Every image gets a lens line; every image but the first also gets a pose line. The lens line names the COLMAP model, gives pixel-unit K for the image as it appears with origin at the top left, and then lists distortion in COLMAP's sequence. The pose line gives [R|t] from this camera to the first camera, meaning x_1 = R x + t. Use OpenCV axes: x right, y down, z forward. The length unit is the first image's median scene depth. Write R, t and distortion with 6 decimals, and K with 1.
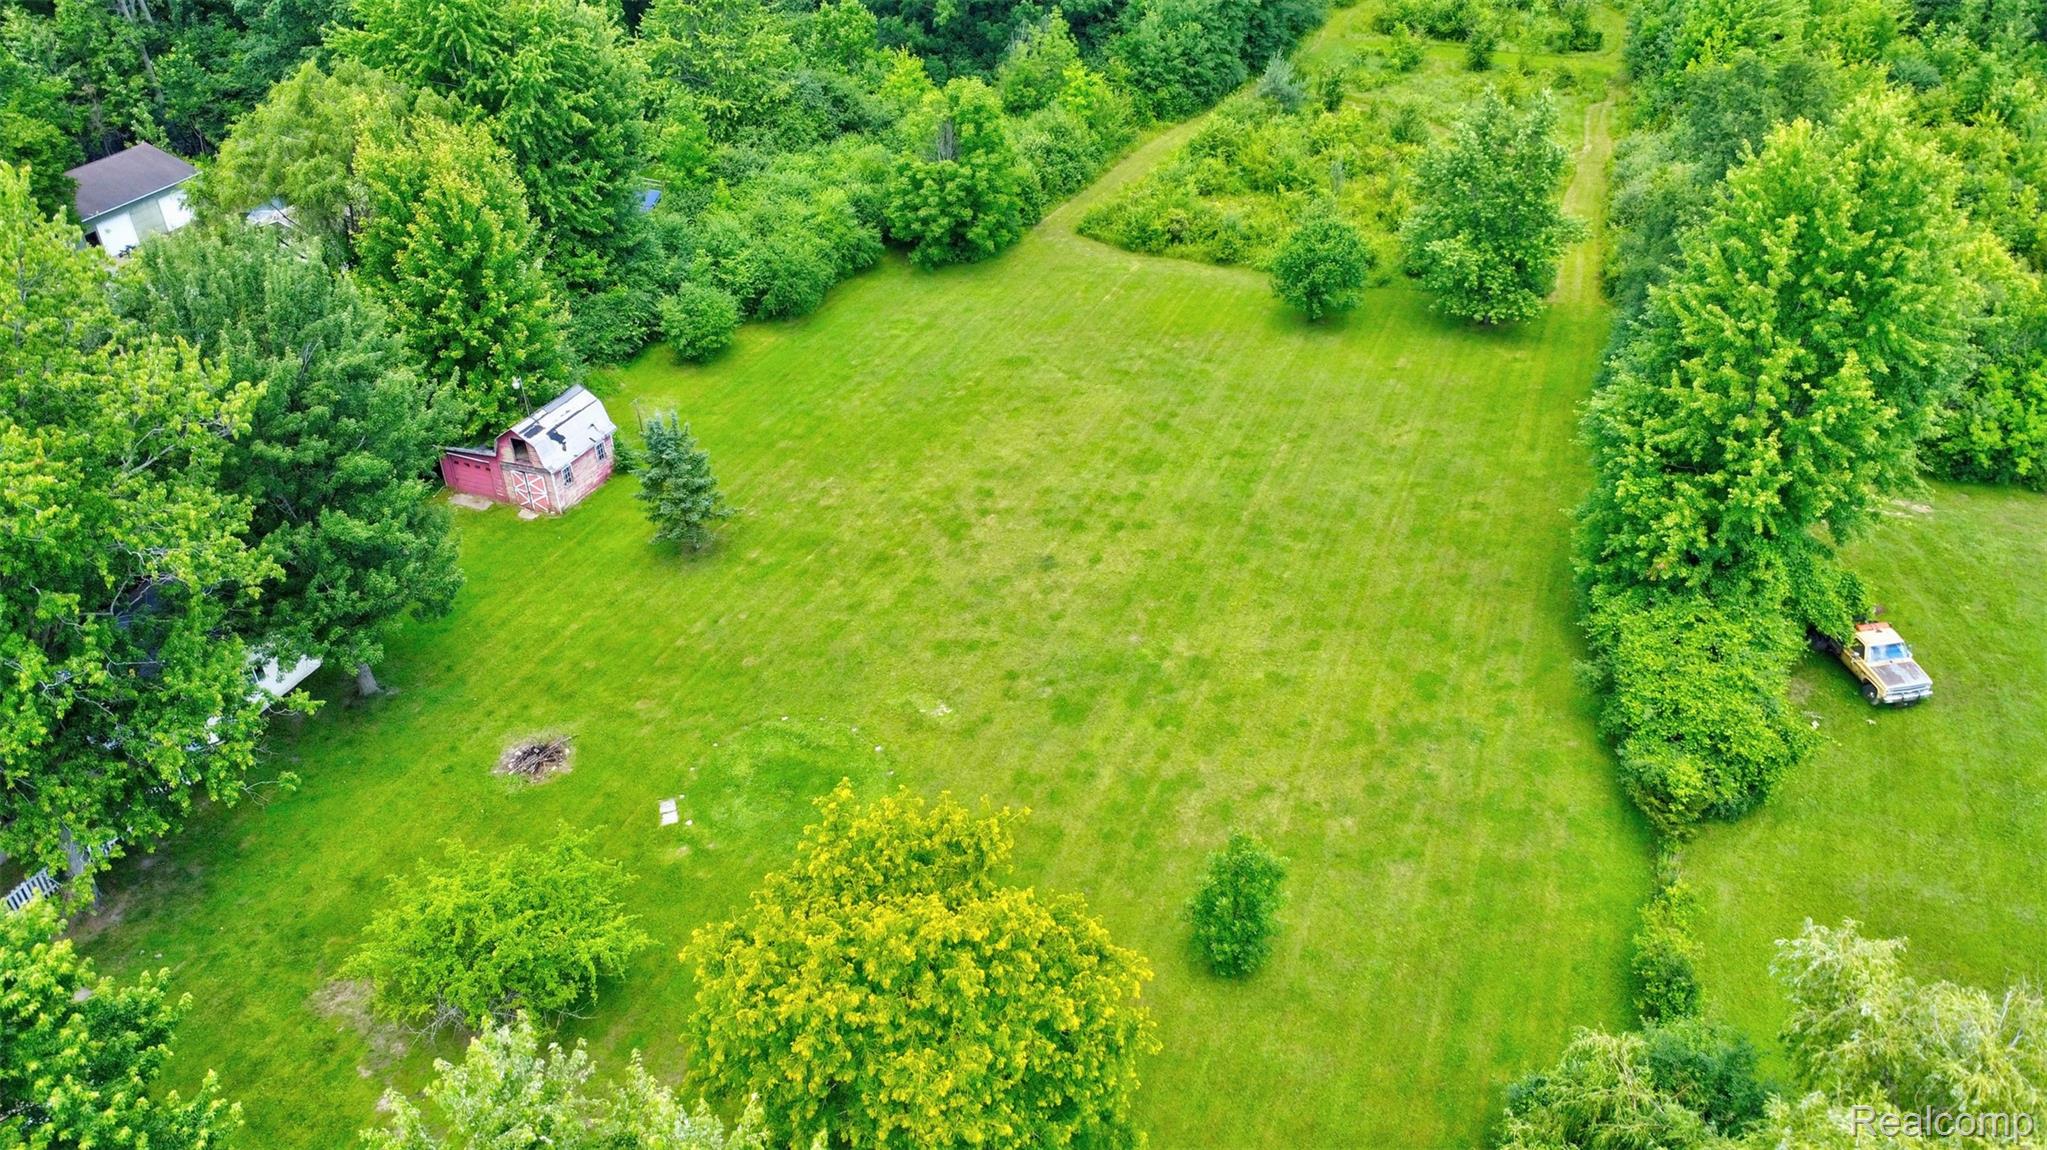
lens RADIAL K [[1486.4, 0, 1023.5], [0, 1486.4, 575.0], [0, 0, 1]] dist [-0.043371, -0.005106]
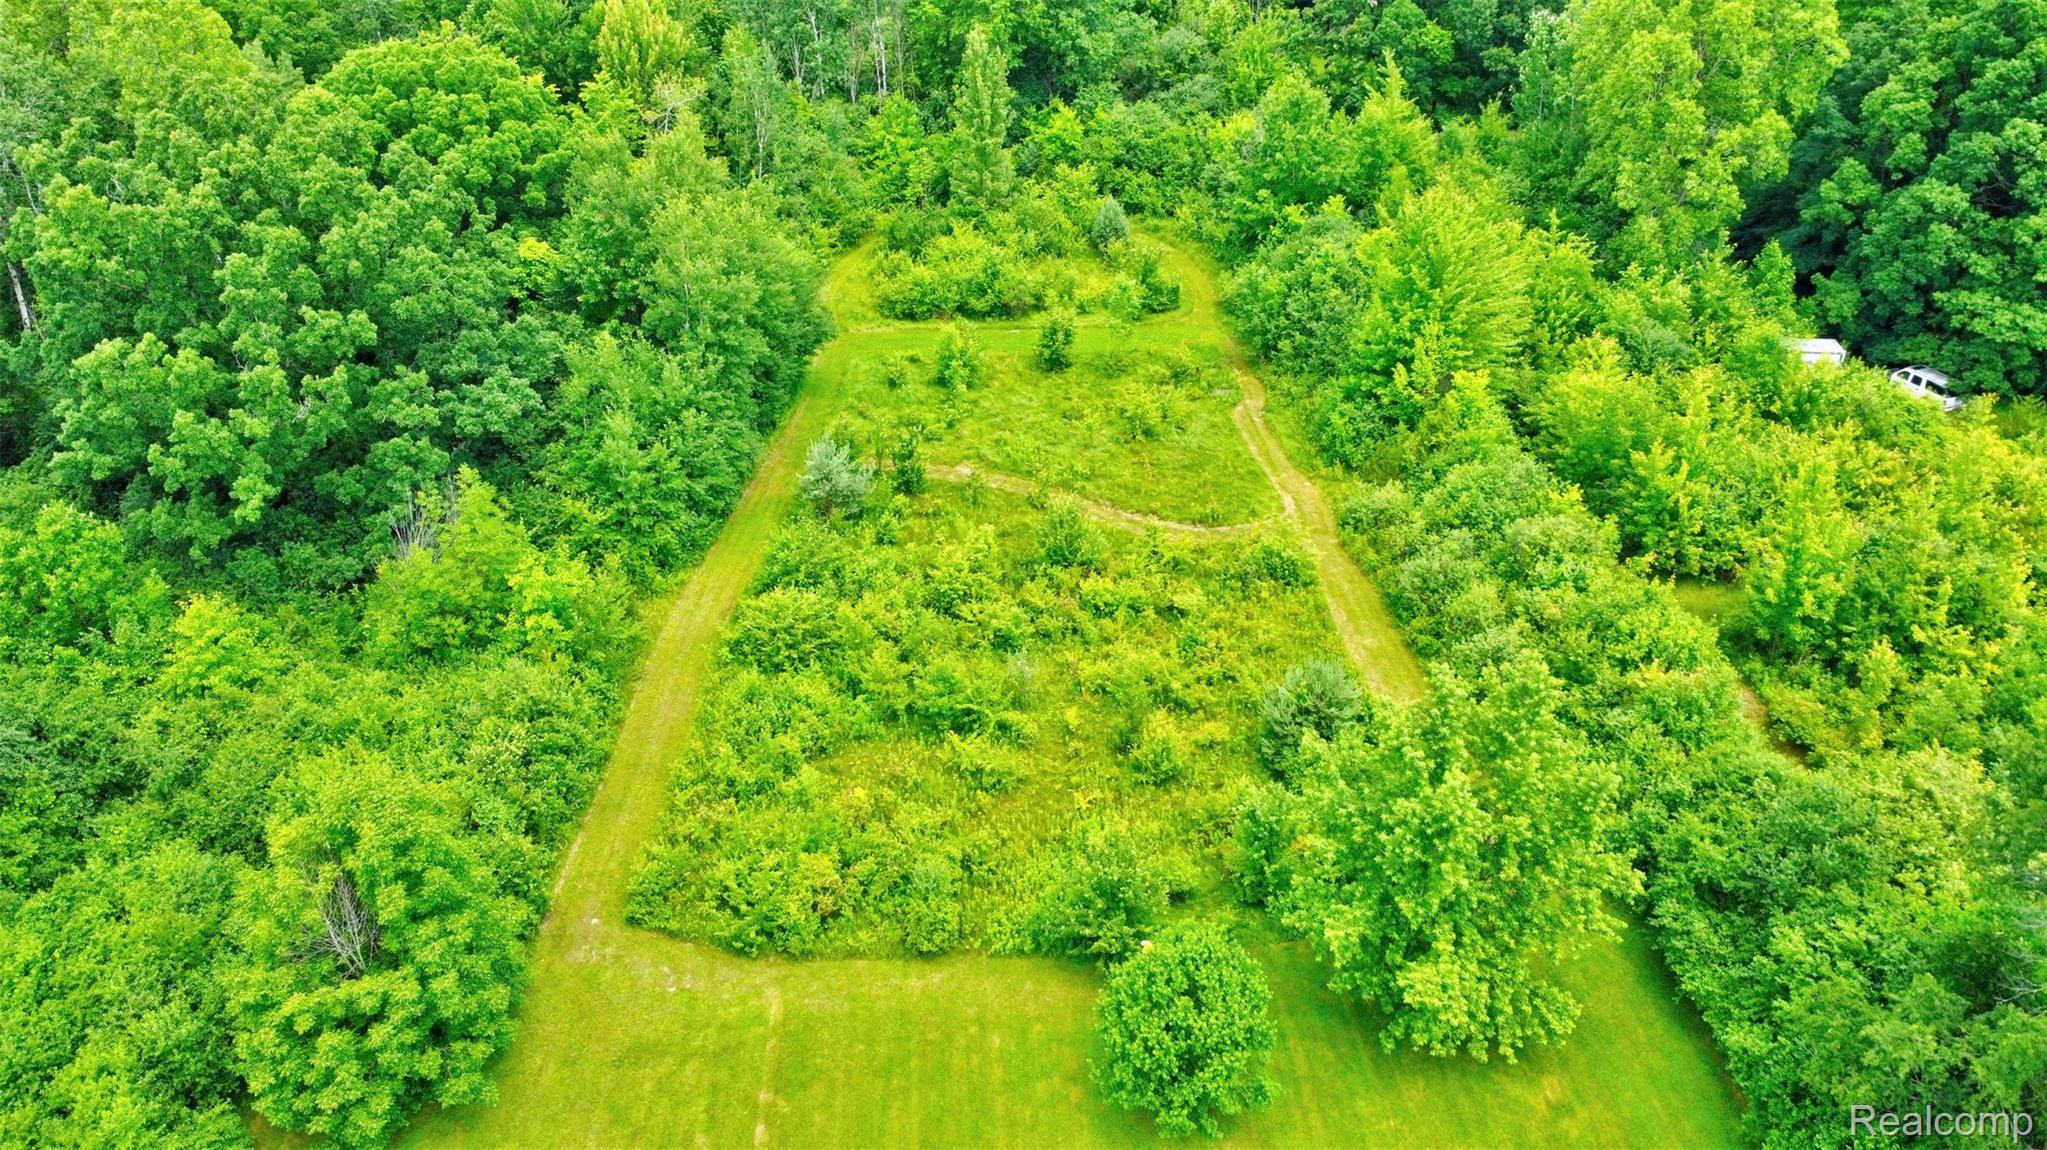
lens RADIAL K [[1486.4, 0, 1023.5], [0, 1486.4, 575.0], [0, 0, 1]] dist [-0.043371, -0.005106]
pose [[0.899179, -0.211440, 0.383106, -0.011768], [0.236021, 0.971586, -0.017729, -0.283879], [-0.368472, 0.106363, 0.923534, 0.406904]]
